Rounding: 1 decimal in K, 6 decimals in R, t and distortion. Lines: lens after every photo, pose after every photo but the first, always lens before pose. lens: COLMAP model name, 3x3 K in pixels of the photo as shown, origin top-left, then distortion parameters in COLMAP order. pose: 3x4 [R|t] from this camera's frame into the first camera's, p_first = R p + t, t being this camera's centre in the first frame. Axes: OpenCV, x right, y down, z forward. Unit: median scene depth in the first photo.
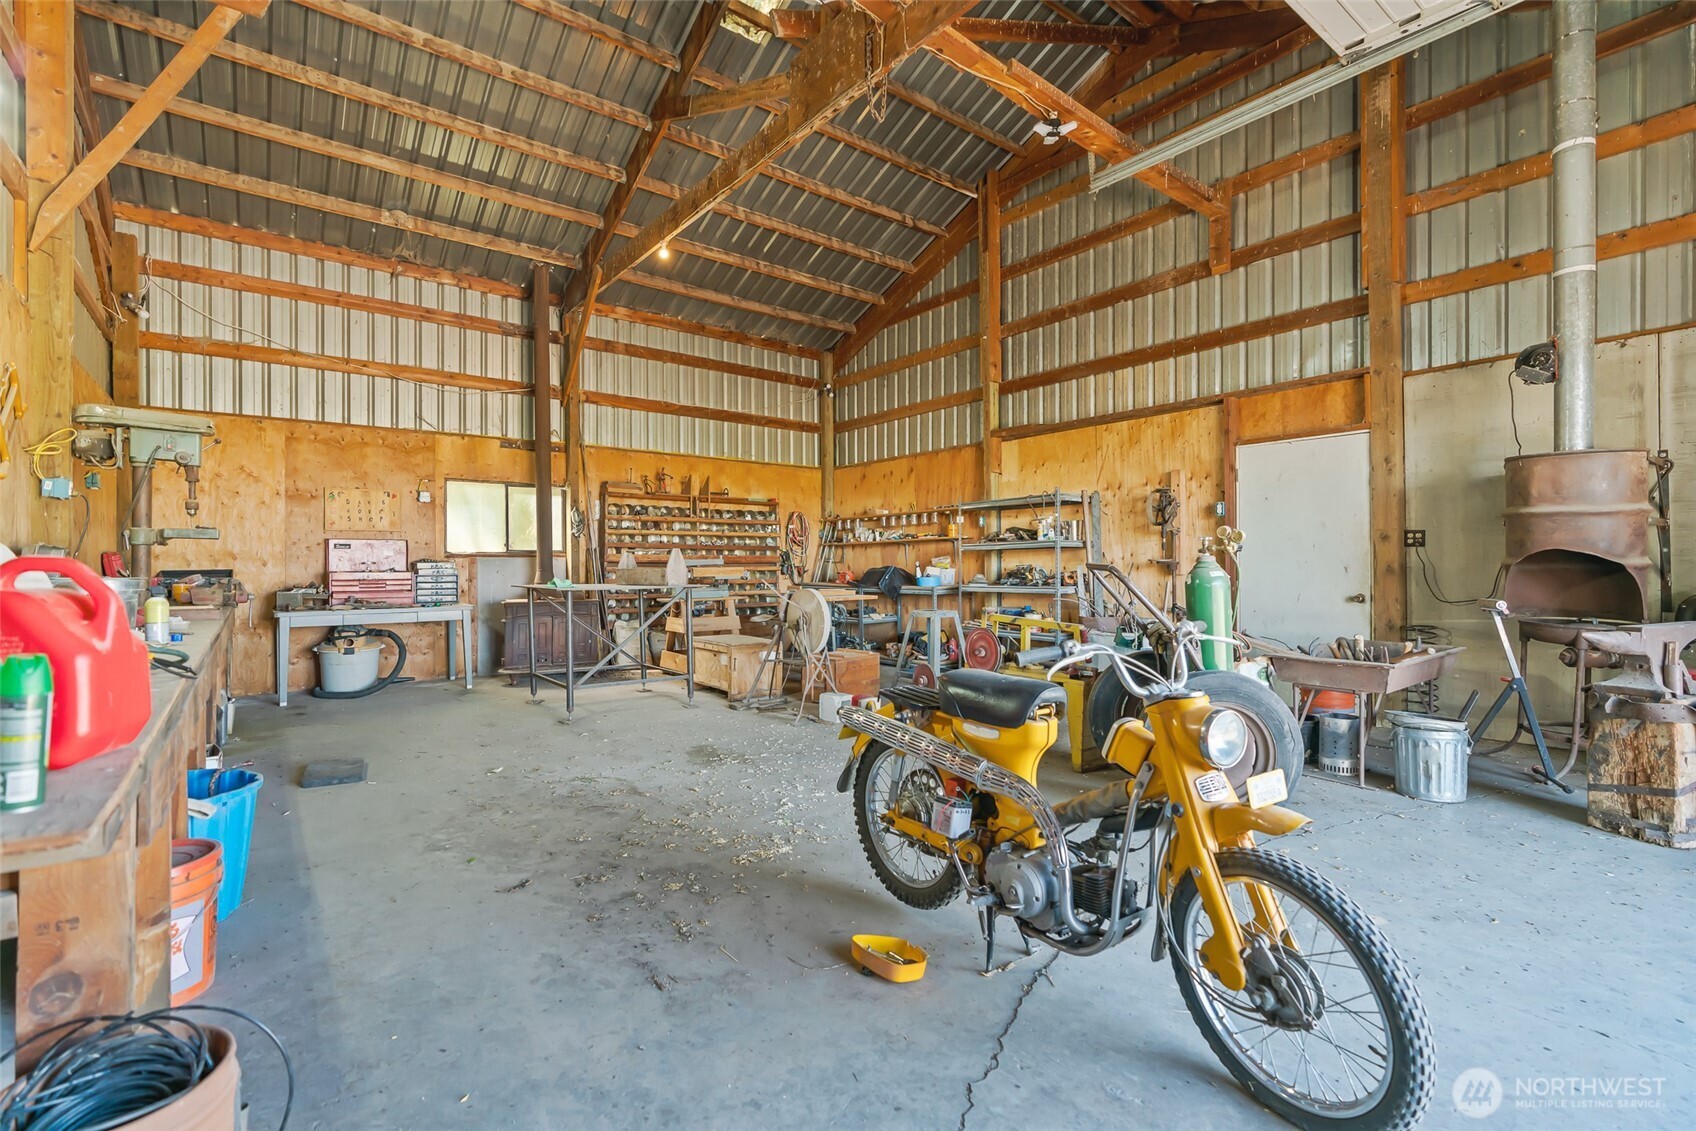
lens RADIAL K [[779.5, 0, 855.7], [0, 779.5, 563.5], [0, 0, 1]] dist [-0.007231, 0.002300]
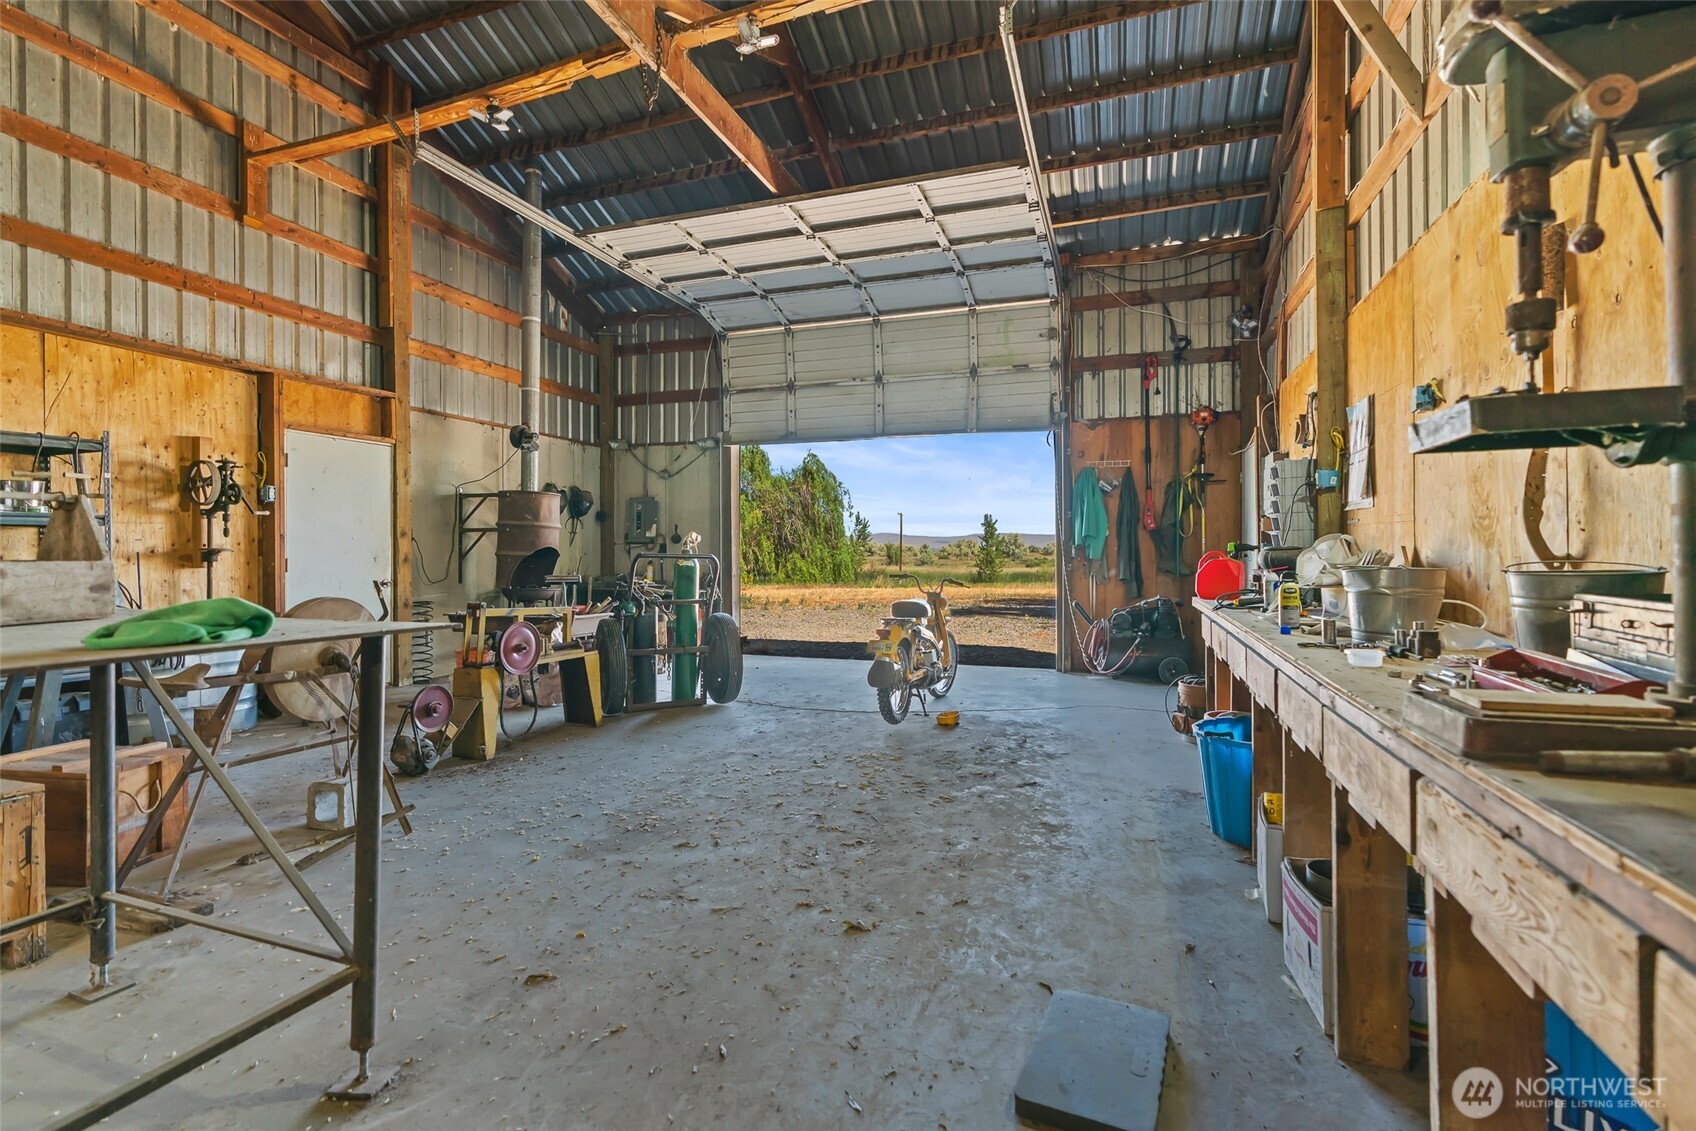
lens RADIAL K [[779.5, 0, 849.5], [0, 779.5, 561.8], [0, 0, 1]] dist [-0.007231, 0.002300]
pose [[-0.539632, -0.001989, 0.841899, -0.998786], [0.001025, 0.999995, 0.003020, 0.010482], [-0.841900, 0.002493, -0.539627, 1.409137]]
